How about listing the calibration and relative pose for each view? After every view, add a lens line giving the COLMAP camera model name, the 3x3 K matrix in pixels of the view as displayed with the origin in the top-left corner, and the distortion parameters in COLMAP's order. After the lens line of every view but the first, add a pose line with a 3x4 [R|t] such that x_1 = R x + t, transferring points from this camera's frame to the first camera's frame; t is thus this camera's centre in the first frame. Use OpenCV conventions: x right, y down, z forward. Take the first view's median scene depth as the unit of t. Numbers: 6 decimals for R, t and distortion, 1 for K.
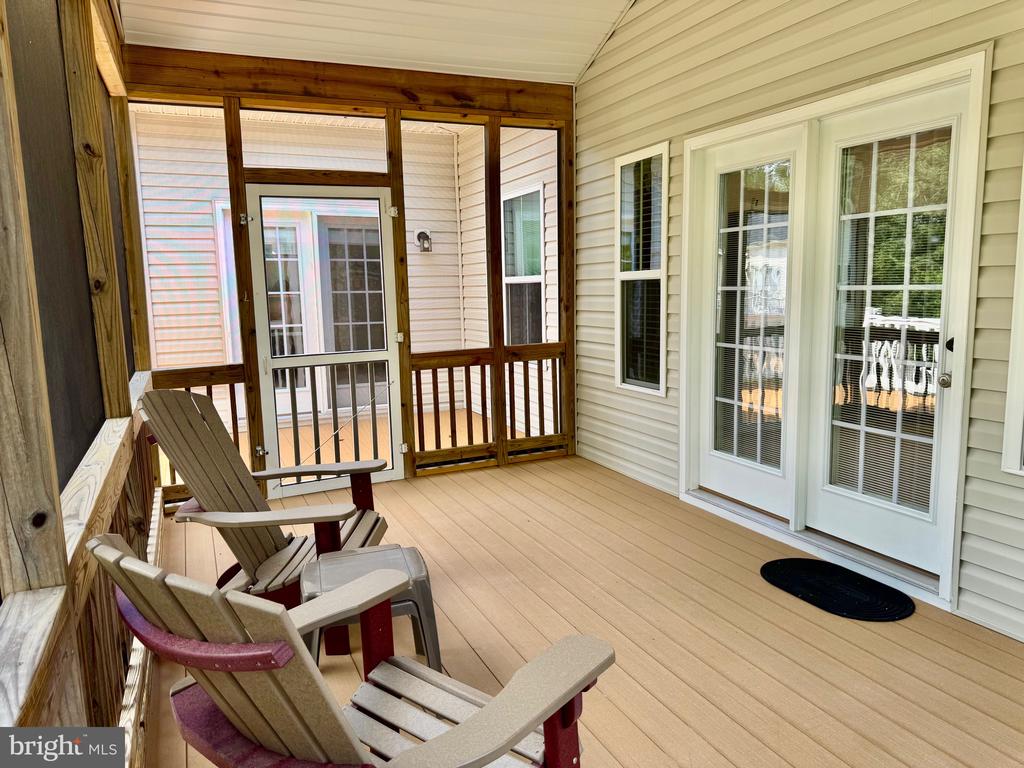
lens RADIAL K [[719.3, 0, 513.9], [0, 719.3, 388.6], [0, 0, 1]] dist [0.094975, -0.141744]
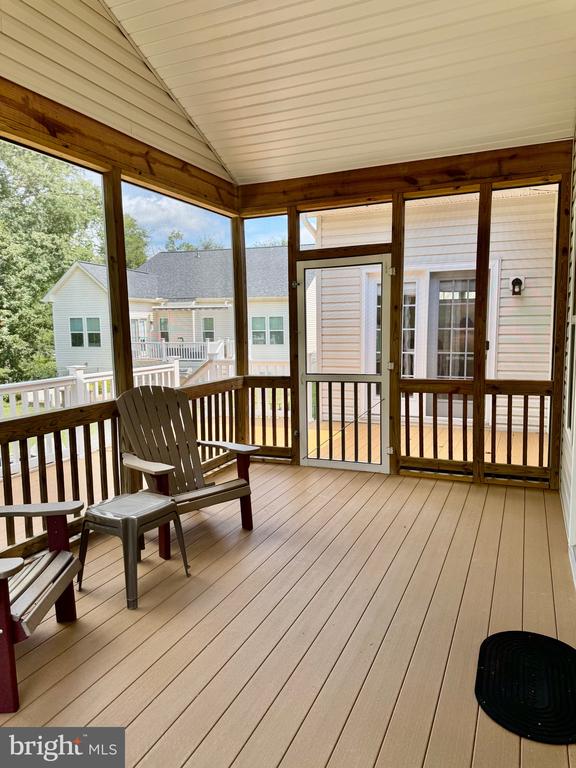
lens RADIAL K [[539.5, 0, 289.6], [0, 539.5, 382.6], [0, 0, 1]] dist [0.094975, -0.141744]
pose [[0.677379, 0.092542, -0.729790, 0.436783], [-0.110664, 0.993585, 0.023277, -0.043107], [0.727263, 0.064995, 0.683275, 0.195205]]
